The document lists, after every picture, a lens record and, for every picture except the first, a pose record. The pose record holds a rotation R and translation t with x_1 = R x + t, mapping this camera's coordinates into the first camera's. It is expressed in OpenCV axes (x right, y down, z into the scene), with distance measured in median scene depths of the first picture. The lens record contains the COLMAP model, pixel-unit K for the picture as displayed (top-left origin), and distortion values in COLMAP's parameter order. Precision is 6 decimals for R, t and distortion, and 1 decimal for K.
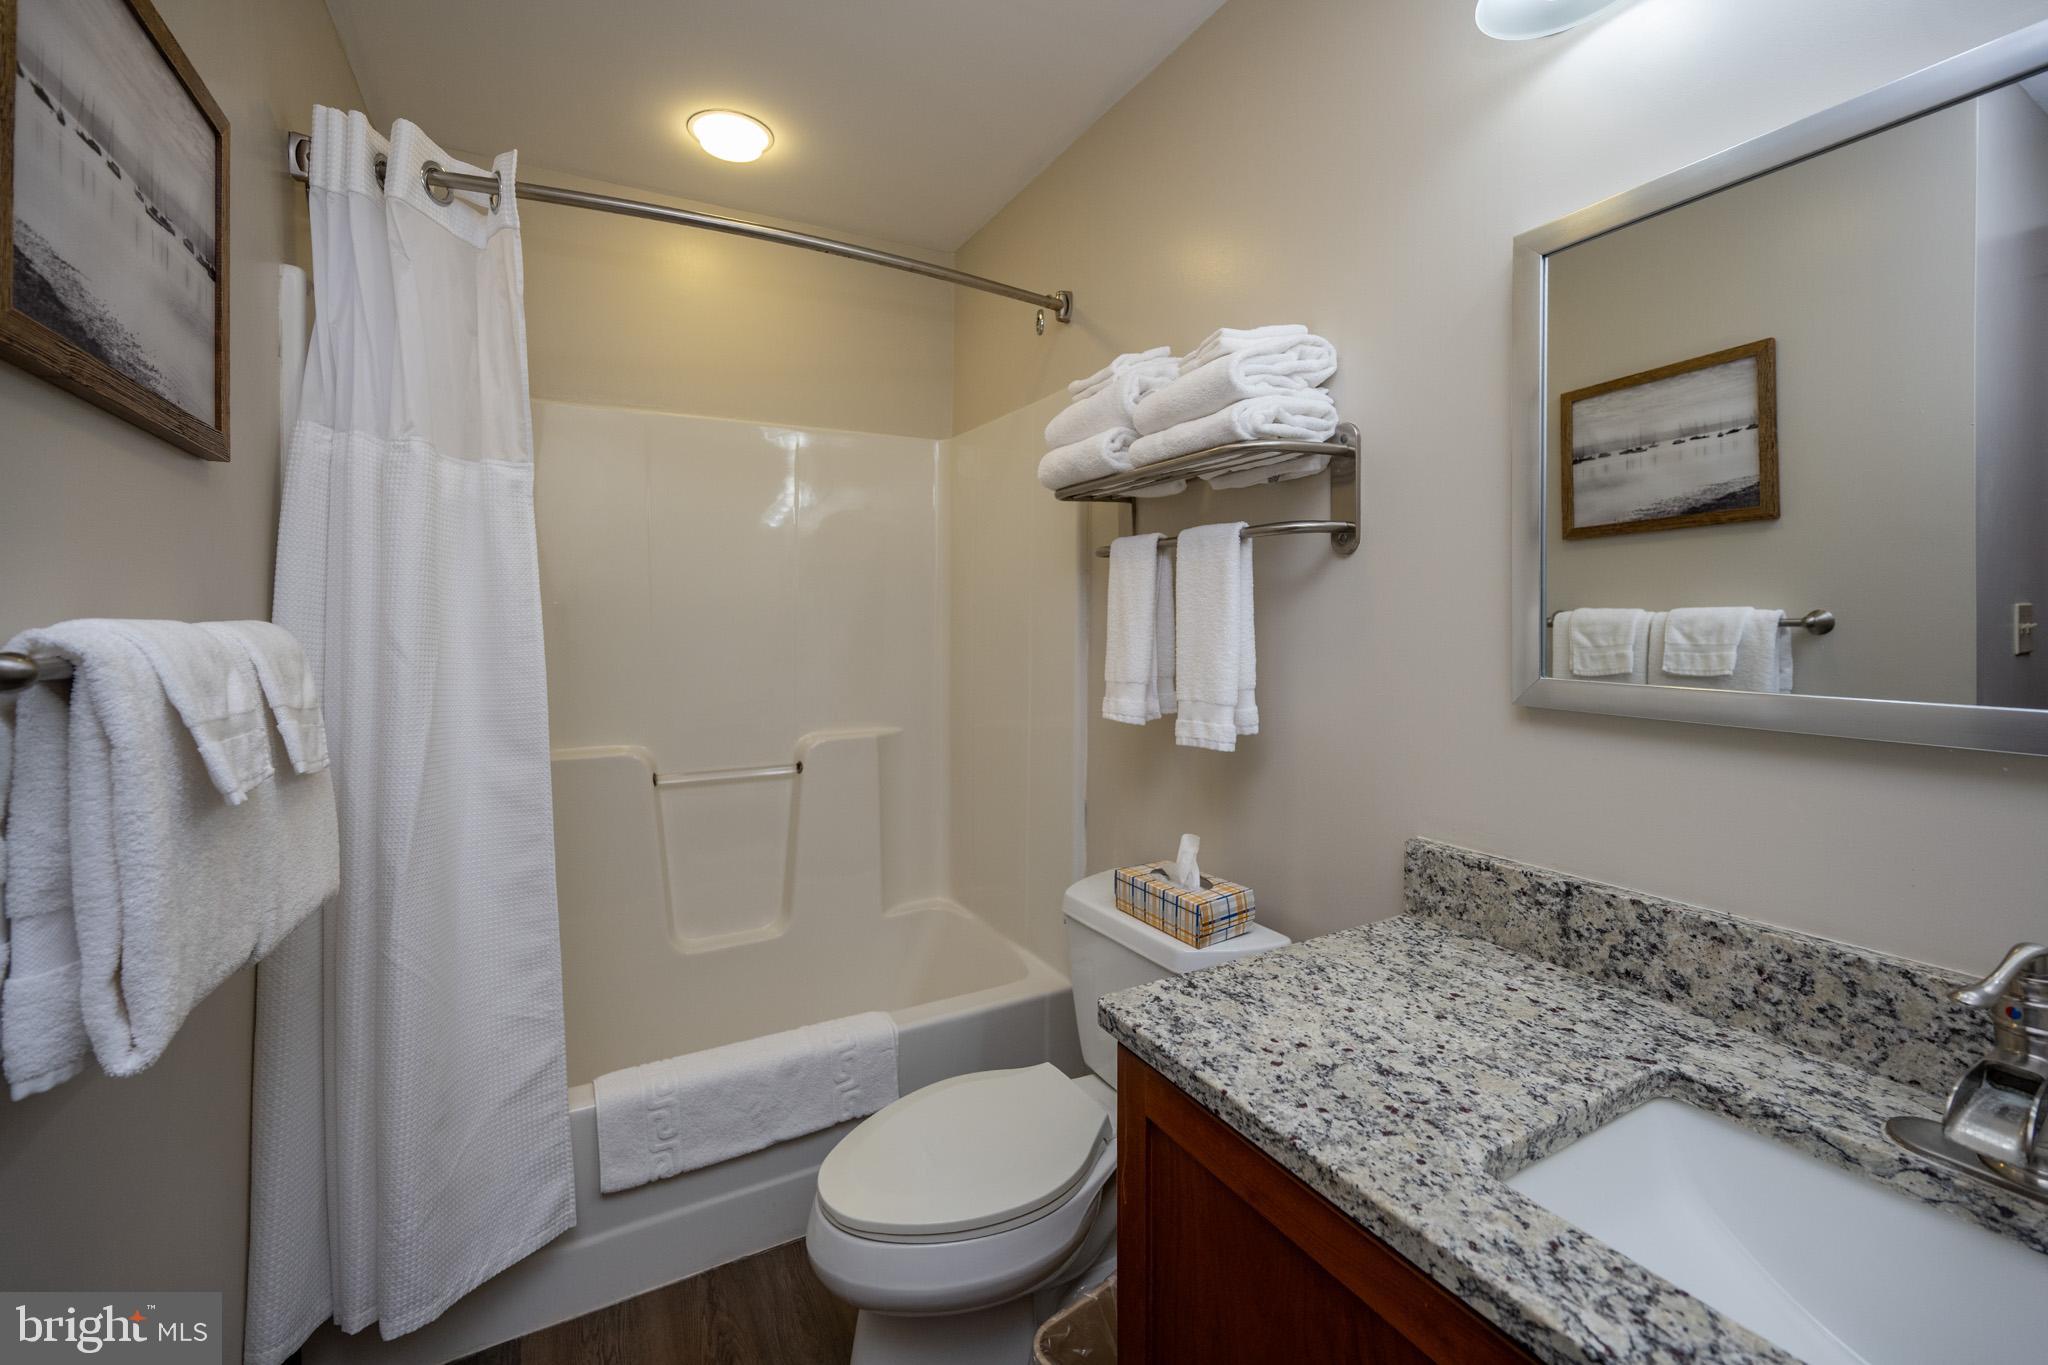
lens RADIAL K [[841.3, 0, 1054.8], [0, 841.3, 620.9], [0, 0, 1]] dist [0.000710, -0.000643]
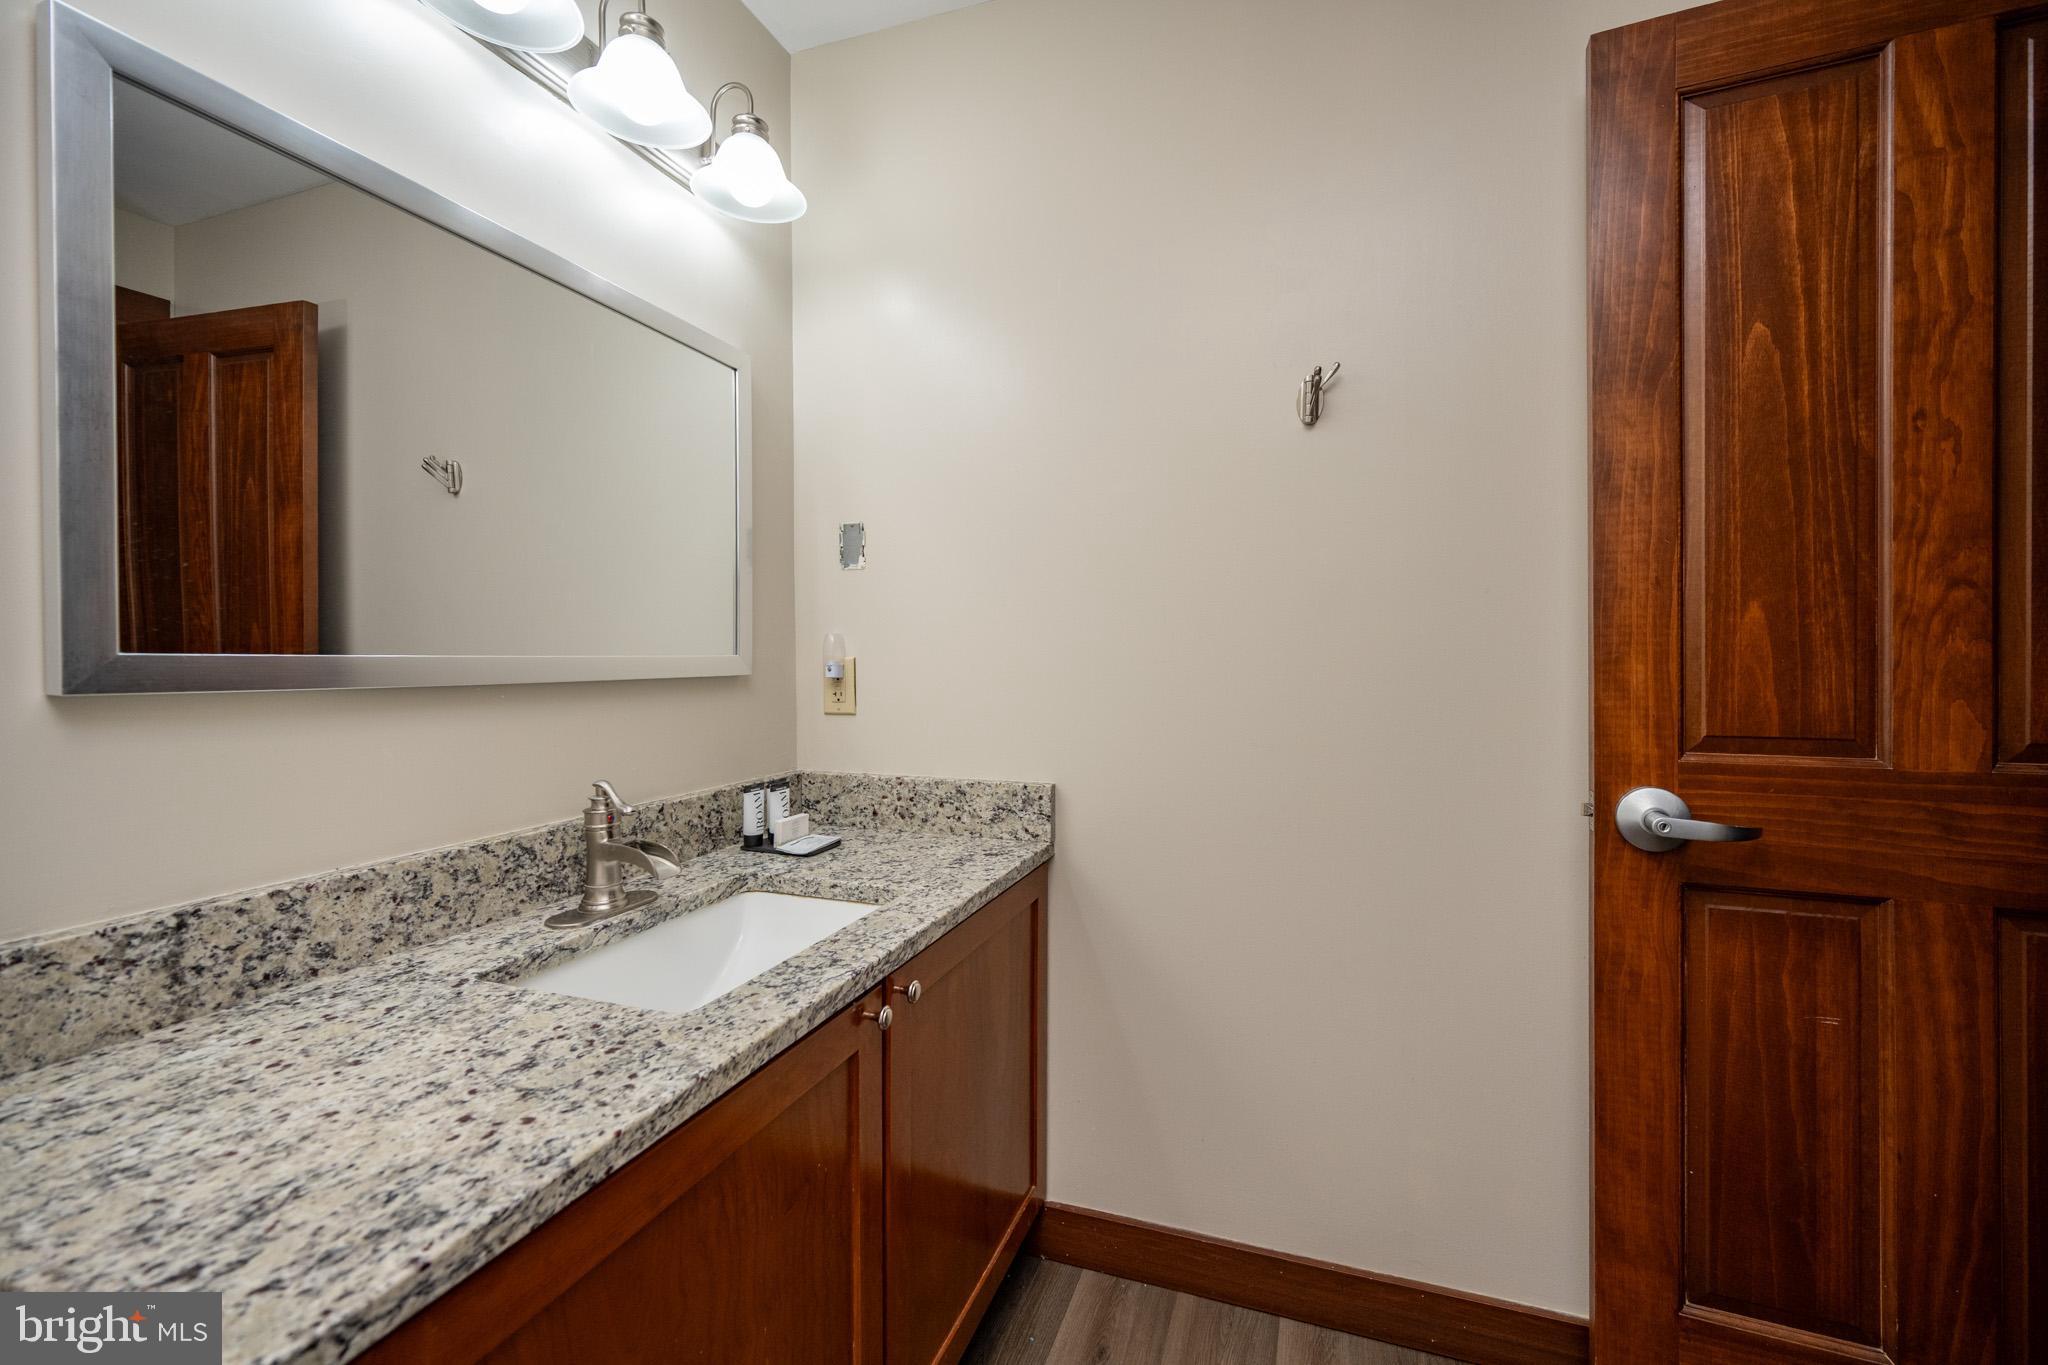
lens RADIAL K [[841.3, 0, 1025.2], [0, 841.3, 665.0], [0, 0, 1]] dist [0.000710, -0.000643]
pose [[-0.635733, -0.004467, 0.771896, -0.581259], [0.003881, 0.999952, 0.008984, 0.090454], [-0.771899, 0.008707, -0.635685, 1.048389]]
